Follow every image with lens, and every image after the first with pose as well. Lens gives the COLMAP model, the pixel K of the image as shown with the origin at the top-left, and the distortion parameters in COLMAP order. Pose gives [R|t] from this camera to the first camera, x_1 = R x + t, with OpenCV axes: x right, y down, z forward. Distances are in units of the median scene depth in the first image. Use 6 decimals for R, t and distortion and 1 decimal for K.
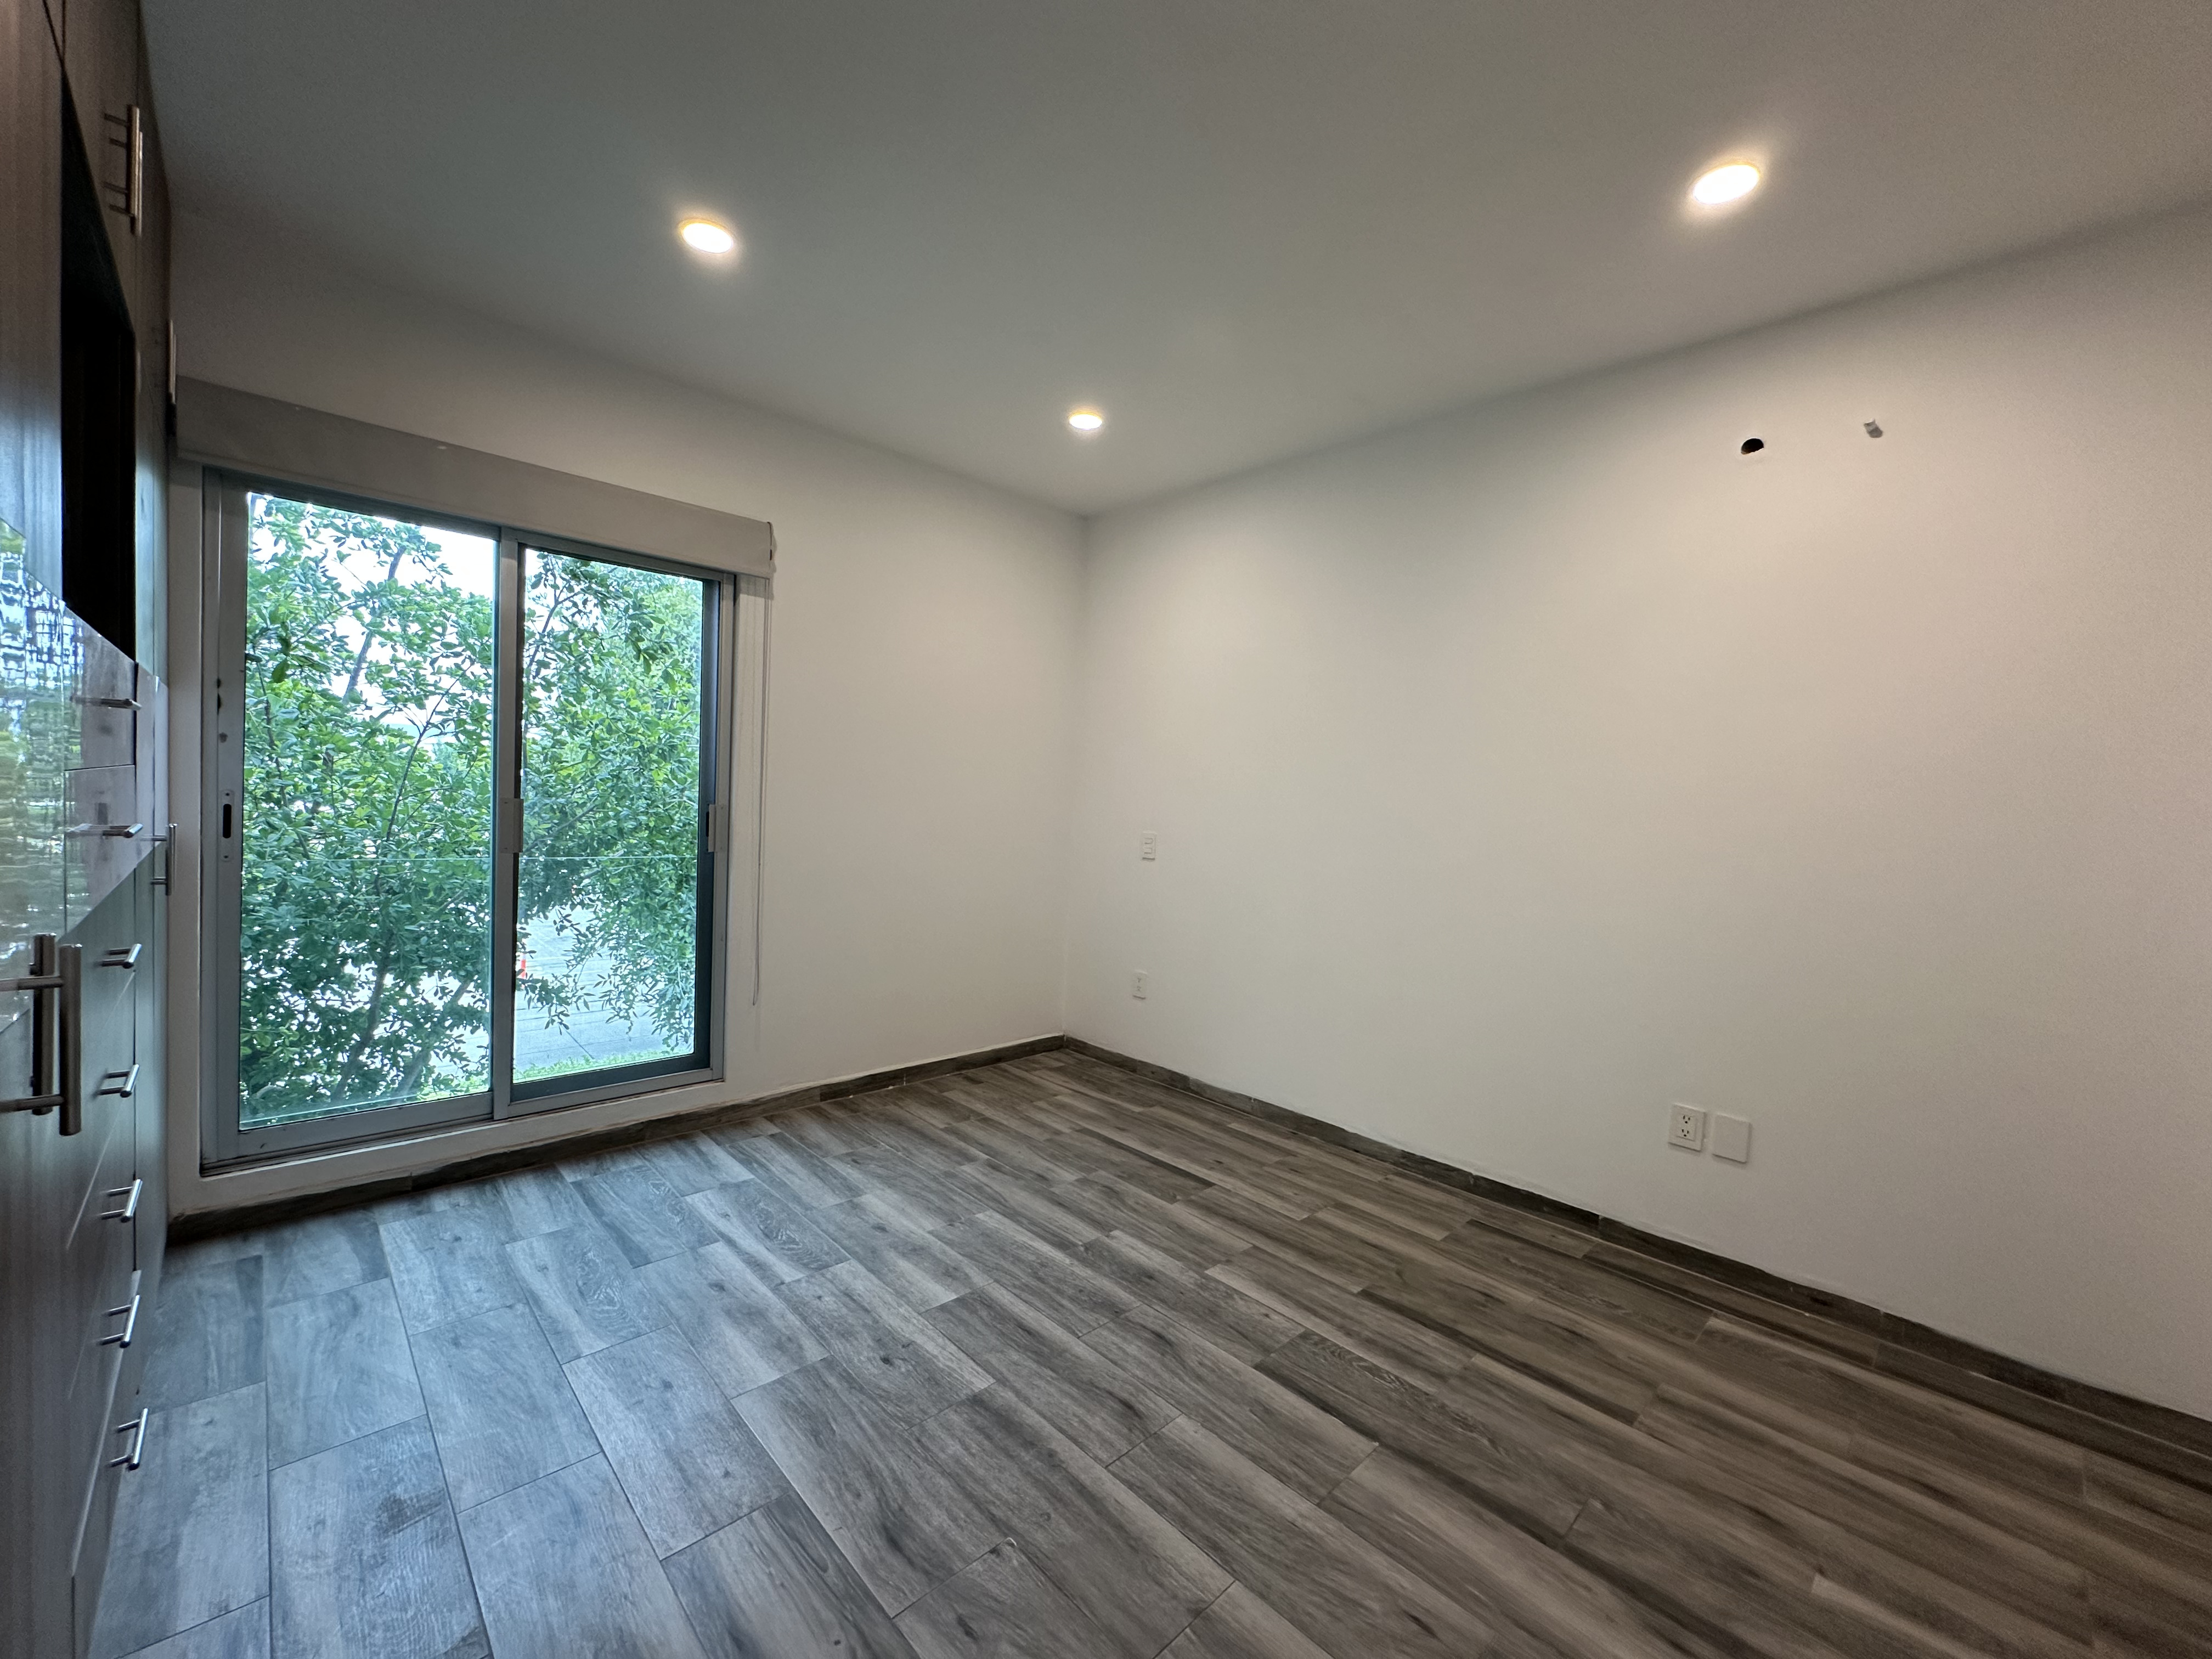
lens RADIAL K [[879.5, 0, 1106.8], [0, 879.5, 829.5], [0, 0, 1]] dist [-0.002151, 0.000445]
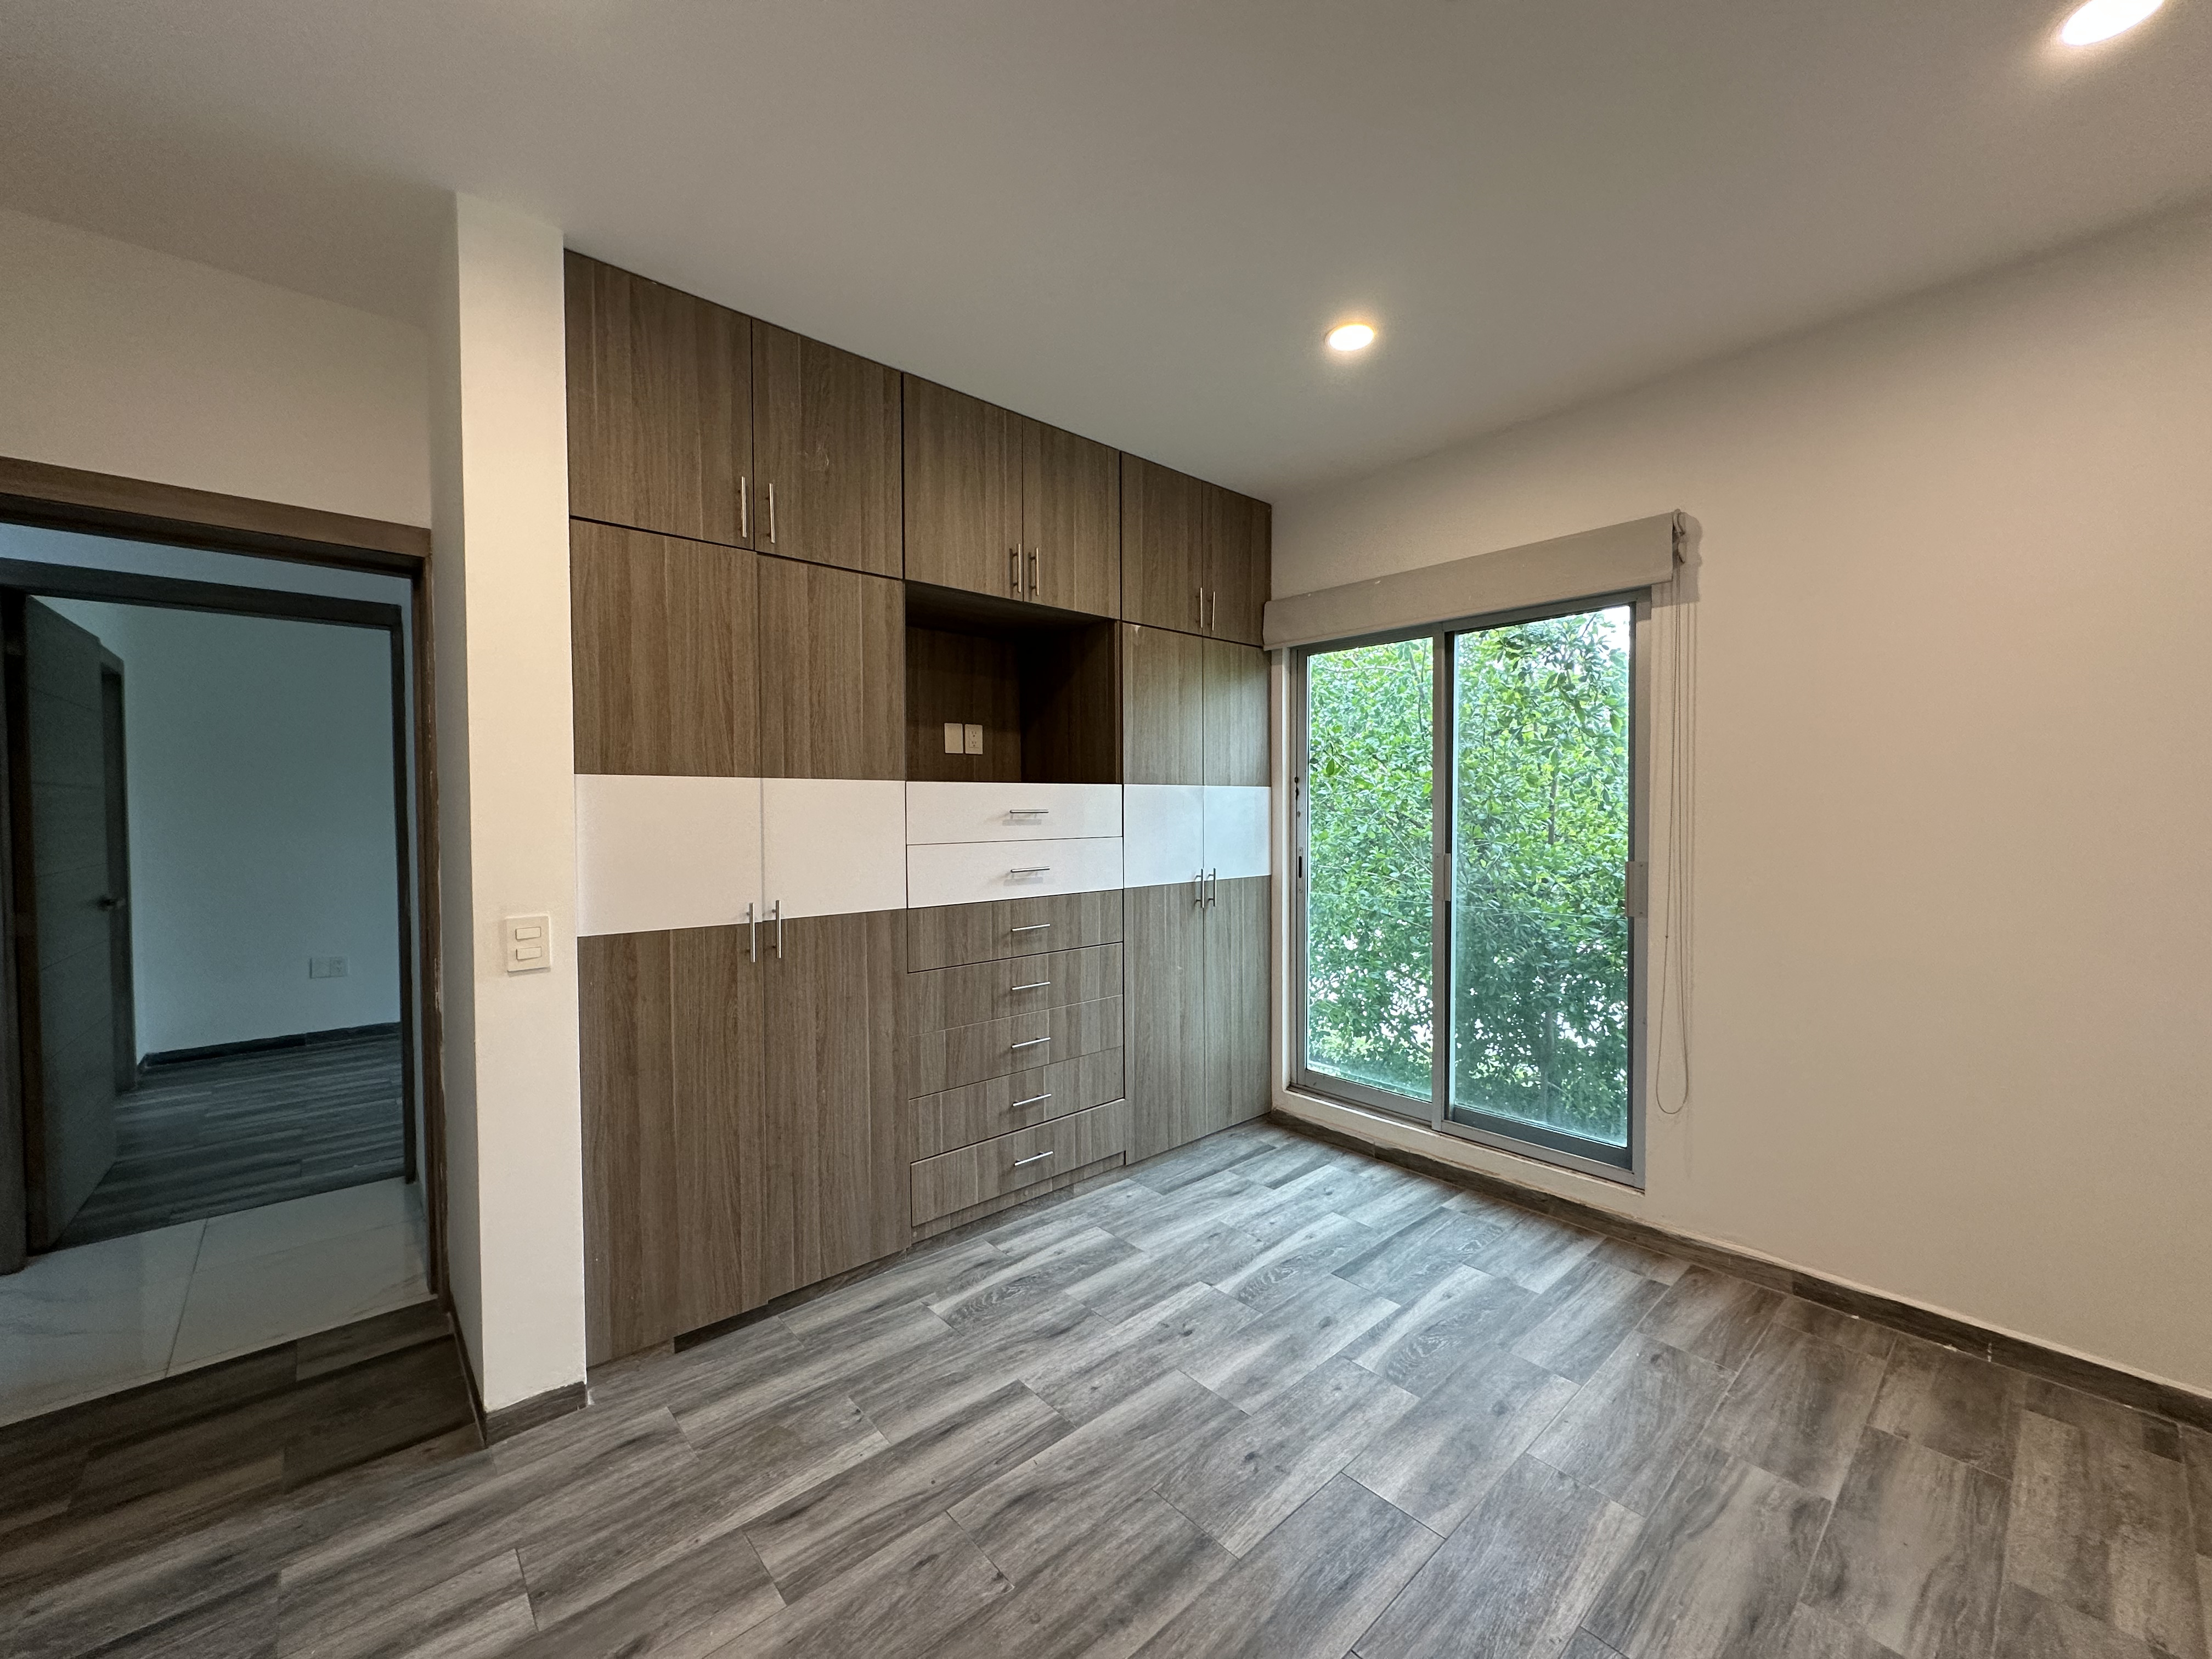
lens RADIAL K [[879.5, 0, 1106.8], [0, 879.5, 829.5], [0, 0, 1]] dist [-0.002151, 0.000445]
pose [[-0.038875, -0.020163, -0.999041, 0.545019], [-0.033515, 0.999260, -0.018863, -0.033071], [0.998682, 0.032750, -0.039522, 0.663898]]
